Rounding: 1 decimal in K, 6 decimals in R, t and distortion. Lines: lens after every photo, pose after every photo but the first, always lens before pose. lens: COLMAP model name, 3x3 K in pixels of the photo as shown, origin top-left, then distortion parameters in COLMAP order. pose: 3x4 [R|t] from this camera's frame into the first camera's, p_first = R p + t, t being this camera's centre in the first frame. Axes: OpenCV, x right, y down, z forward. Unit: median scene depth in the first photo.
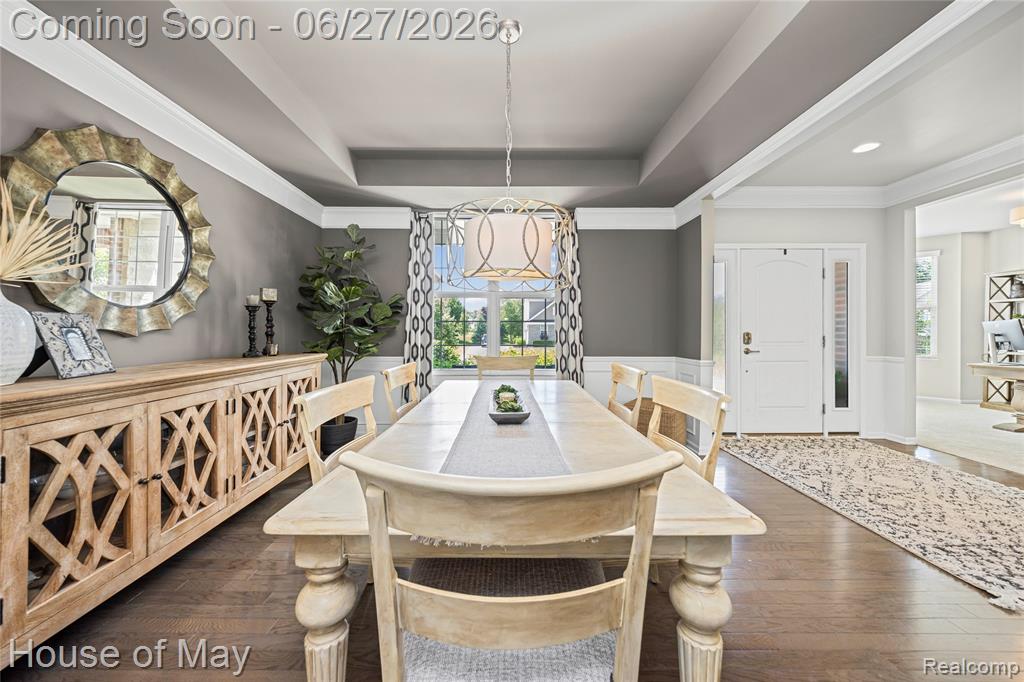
lens RADIAL K [[363.6, 0, 507.0], [0, 363.6, 331.0], [0, 0, 1]] dist [-0.000300, -0.000092]
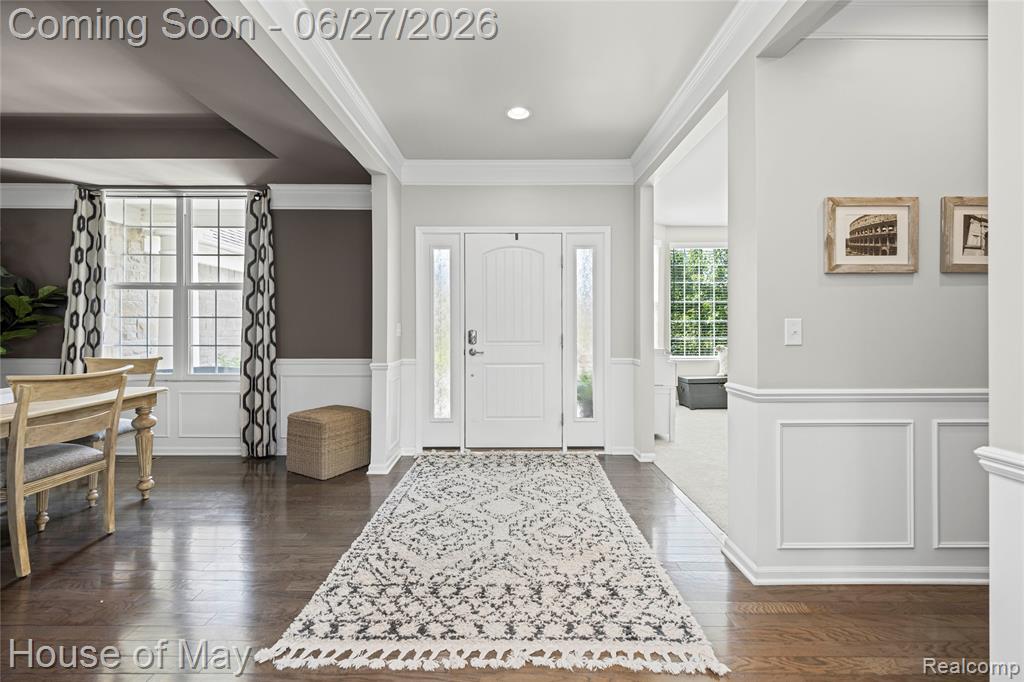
lens RADIAL K [[415.3, 0, 512.8], [0, 415.3, 334.0], [0, 0, 1]] dist [0.002790, 0.000024]
pose [[0.999994, 0.001819, -0.002960, 0.764236], [-0.001770, 0.999860, 0.016615, -0.004825], [0.002990, -0.016610, 0.999858, 0.020274]]
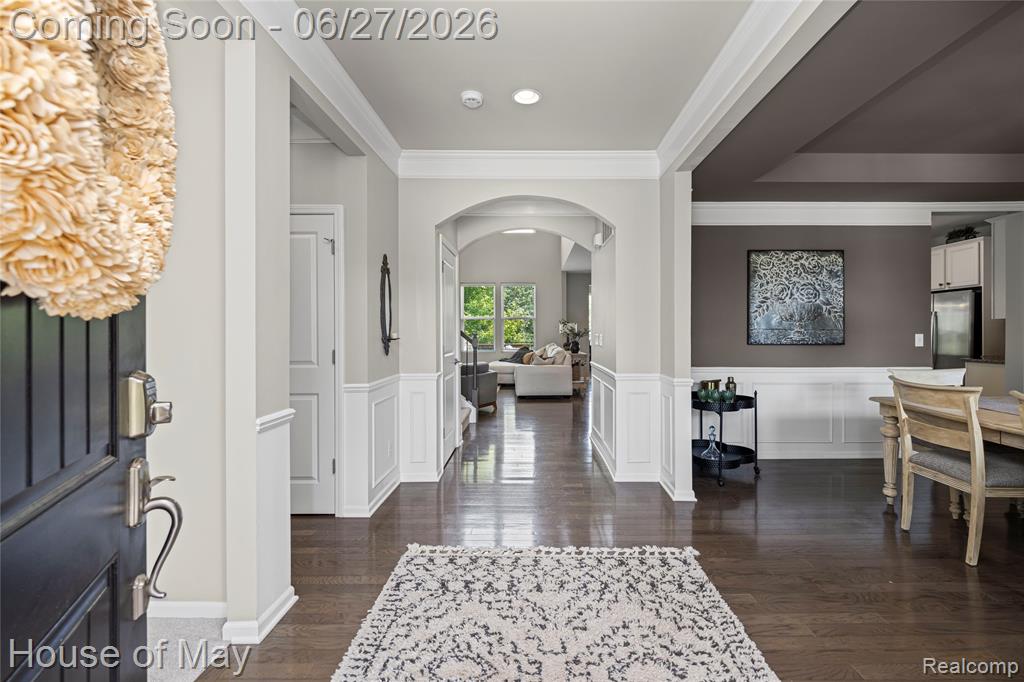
lens RADIAL K [[431.3, 0, 514.8], [0, 431.3, 329.0], [0, 0, 1]] dist [-0.000102, -0.000009]
pose [[-0.998836, 0.007367, 0.047662, 0.760395], [0.007191, 0.999967, -0.003863, -0.023353], [-0.047689, -0.003516, -0.998856, 1.024287]]
